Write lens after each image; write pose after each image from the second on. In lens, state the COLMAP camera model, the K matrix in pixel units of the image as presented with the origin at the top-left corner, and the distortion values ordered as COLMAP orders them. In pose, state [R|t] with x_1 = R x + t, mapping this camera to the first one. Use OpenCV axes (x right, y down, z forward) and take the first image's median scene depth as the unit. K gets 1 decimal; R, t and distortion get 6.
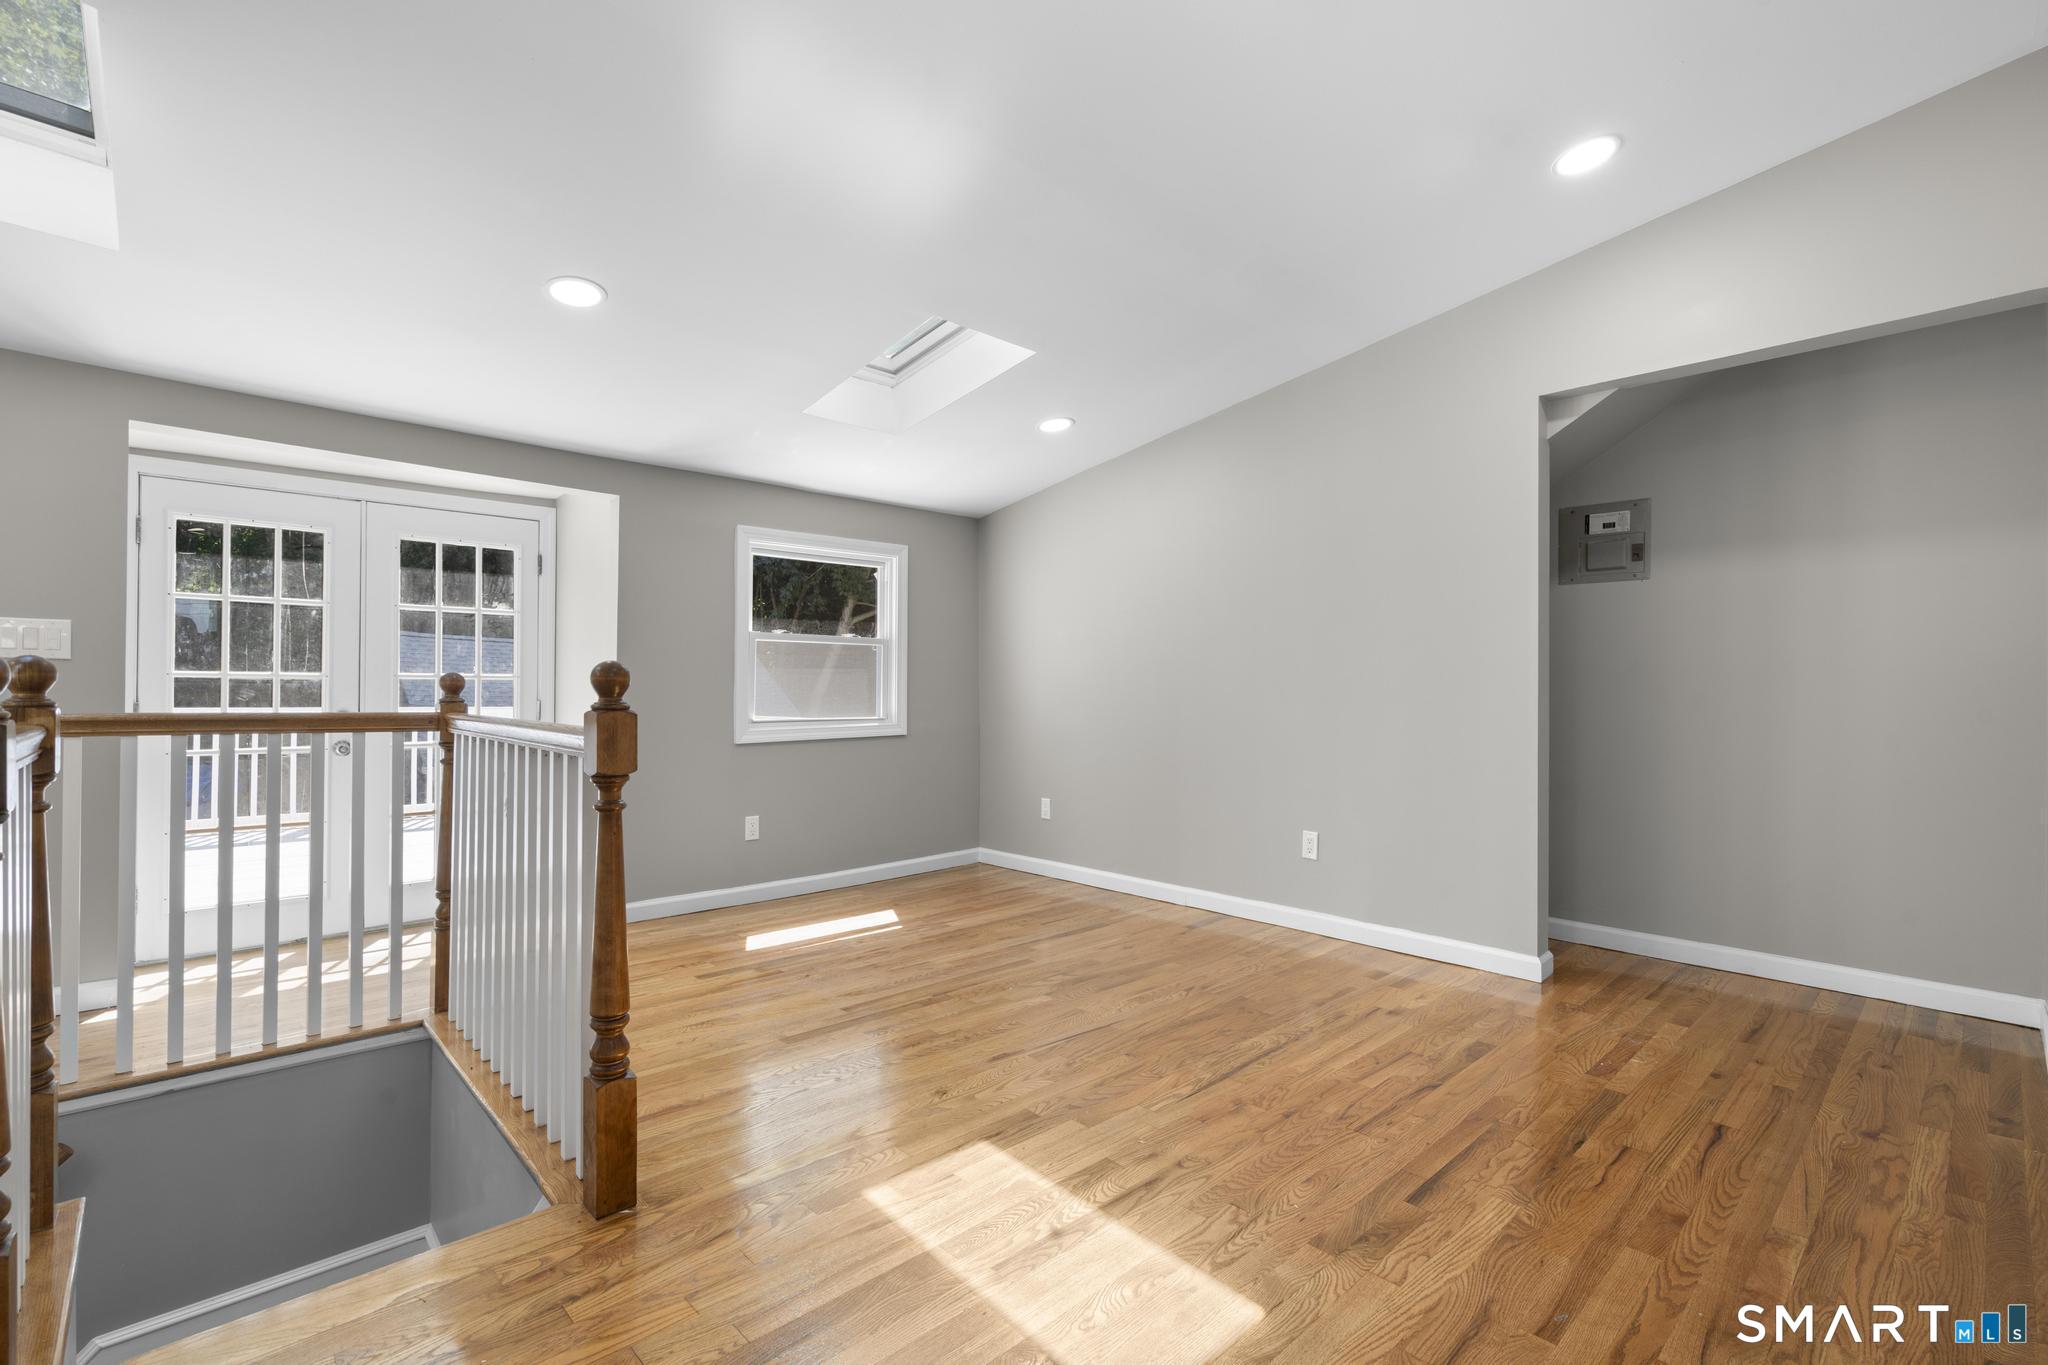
lens RADIAL K [[918.3, 0, 1022.6], [0, 918.3, 687.0], [0, 0, 1]] dist [-0.011129, 0.006215]
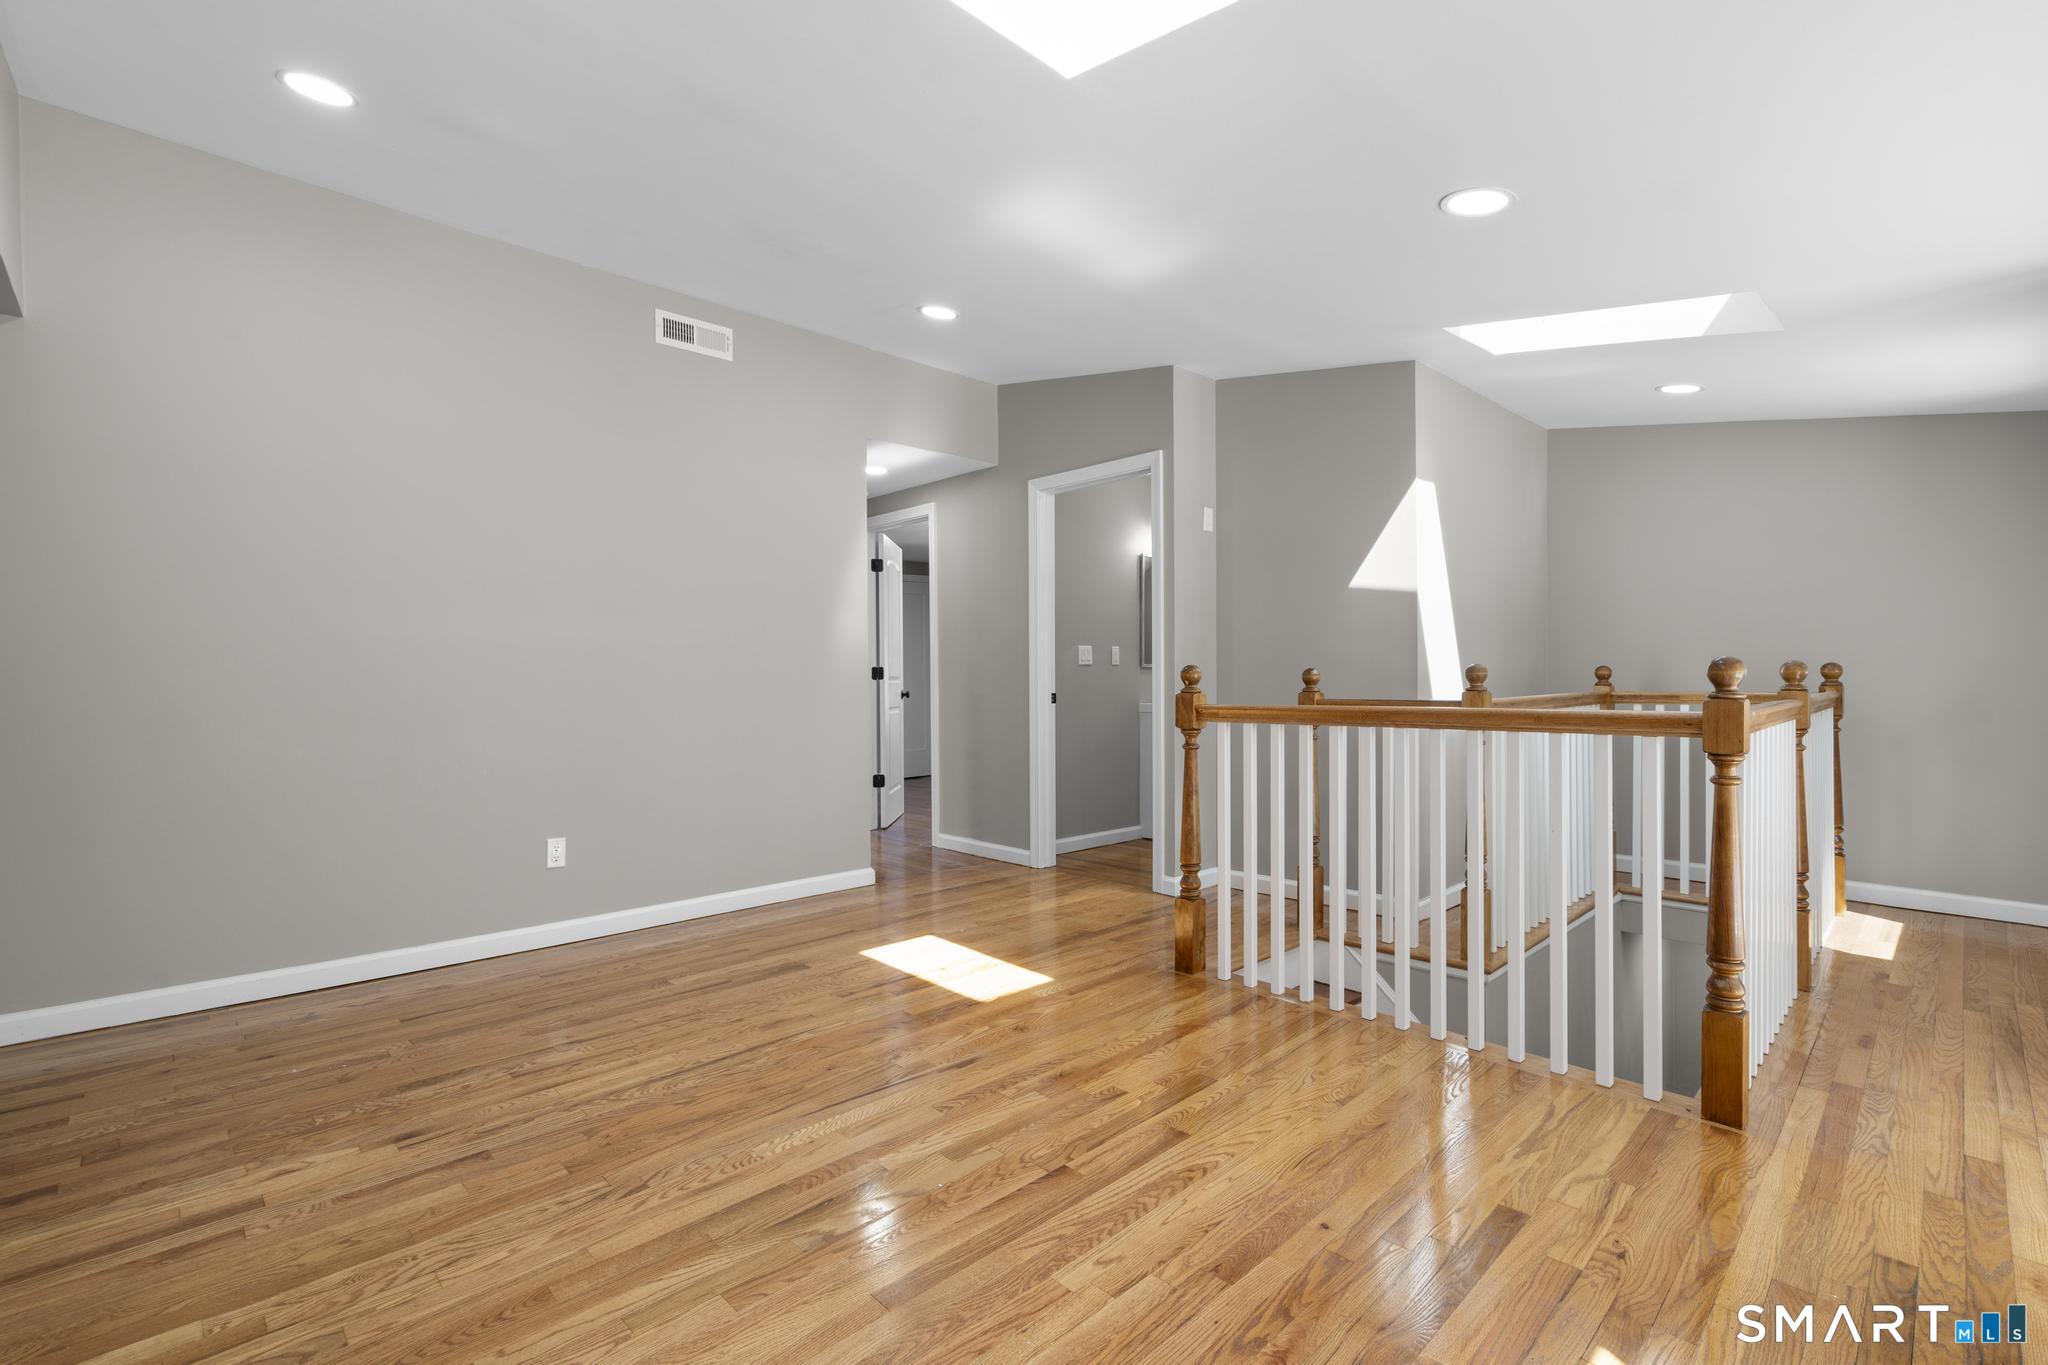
lens RADIAL K [[918.3, 0, 1022.6], [0, 918.3, 687.0], [0, 0, 1]] dist [-0.011129, 0.006215]
pose [[-0.999926, -0.001452, -0.012072, -0.069904], [-0.001499, 0.999991, 0.003874, 0.005731], [0.012066, 0.003892, -0.999920, 1.899630]]
